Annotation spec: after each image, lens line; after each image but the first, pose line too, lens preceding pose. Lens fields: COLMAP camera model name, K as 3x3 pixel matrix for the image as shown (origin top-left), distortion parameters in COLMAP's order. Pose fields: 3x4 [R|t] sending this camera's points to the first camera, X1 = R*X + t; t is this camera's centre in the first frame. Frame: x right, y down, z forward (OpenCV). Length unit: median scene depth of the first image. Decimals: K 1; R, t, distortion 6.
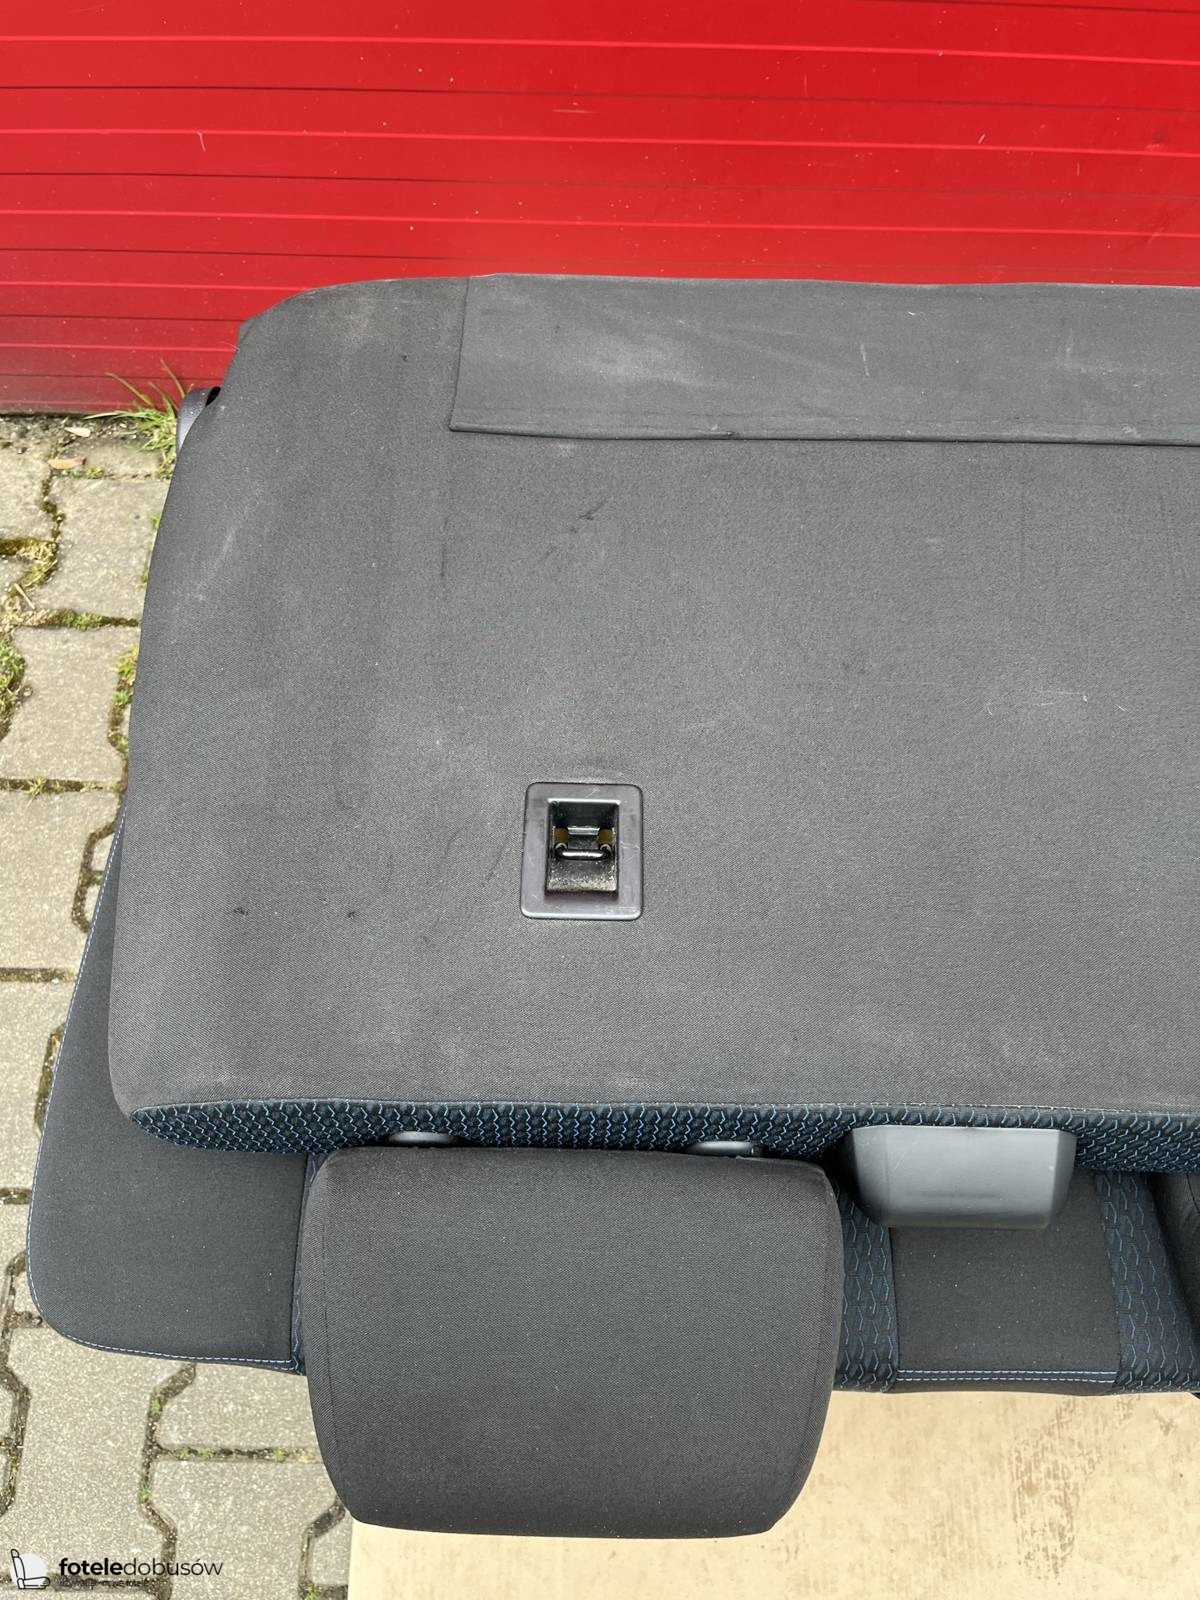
lens RADIAL K [[1194.8, 0, 567.8], [0, 1194.8, 730.1], [0, 0, 1]] dist [0.003238, -0.038756]
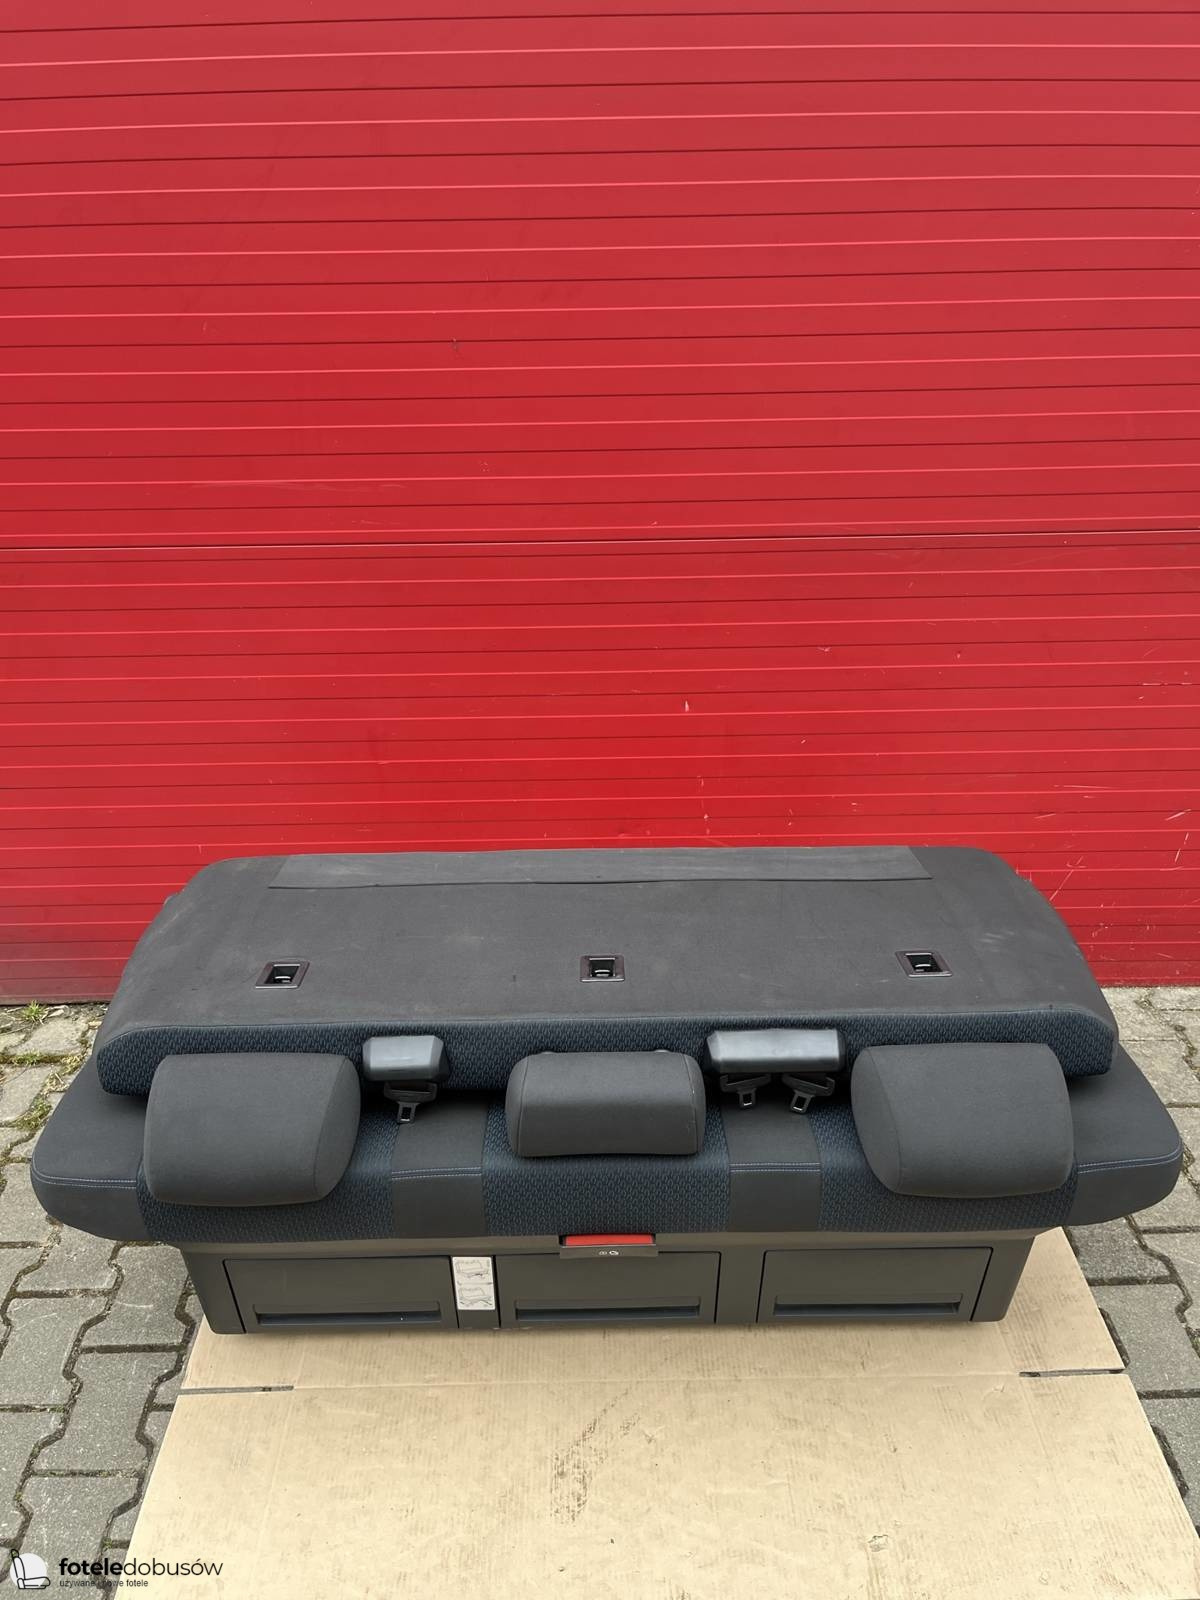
lens RADIAL K [[1220.1, 0, 601.7], [0, 1220.1, 800.8], [0, 0, 1]] dist [0.066928, -0.109215]
pose [[0.999373, -0.031849, 0.015471, 0.448751], [0.034435, 0.772523, -0.634053, 1.003222], [0.008243, 0.634188, 0.773135, -0.901198]]
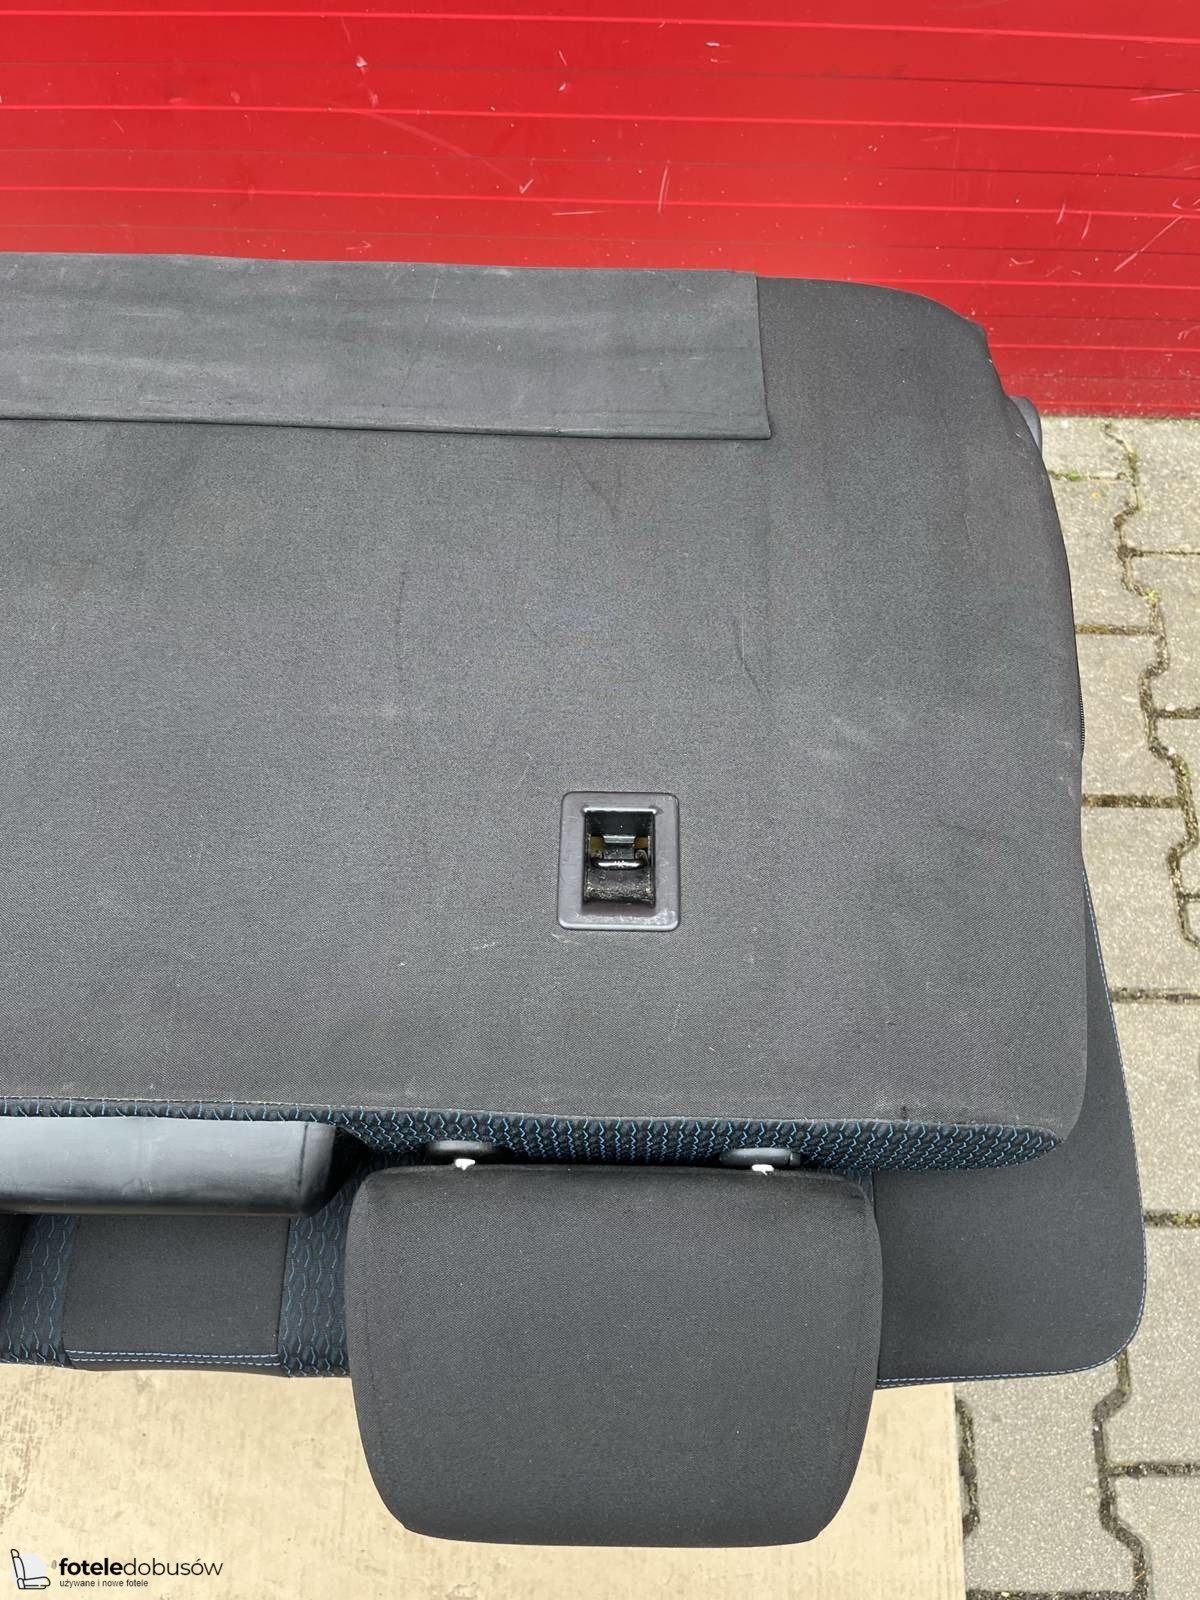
lens RADIAL K [[1216.9, 0, 600.0], [0, 1216.9, 800.0], [0, 0, 1]] dist [0.053565, -0.073568]
pose [[0.999924, 0.008764, -0.008677, 0.921979], [-0.008303, 0.998620, 0.051853, 0.024955], [0.009119, -0.051777, 0.998617, -0.032769]]
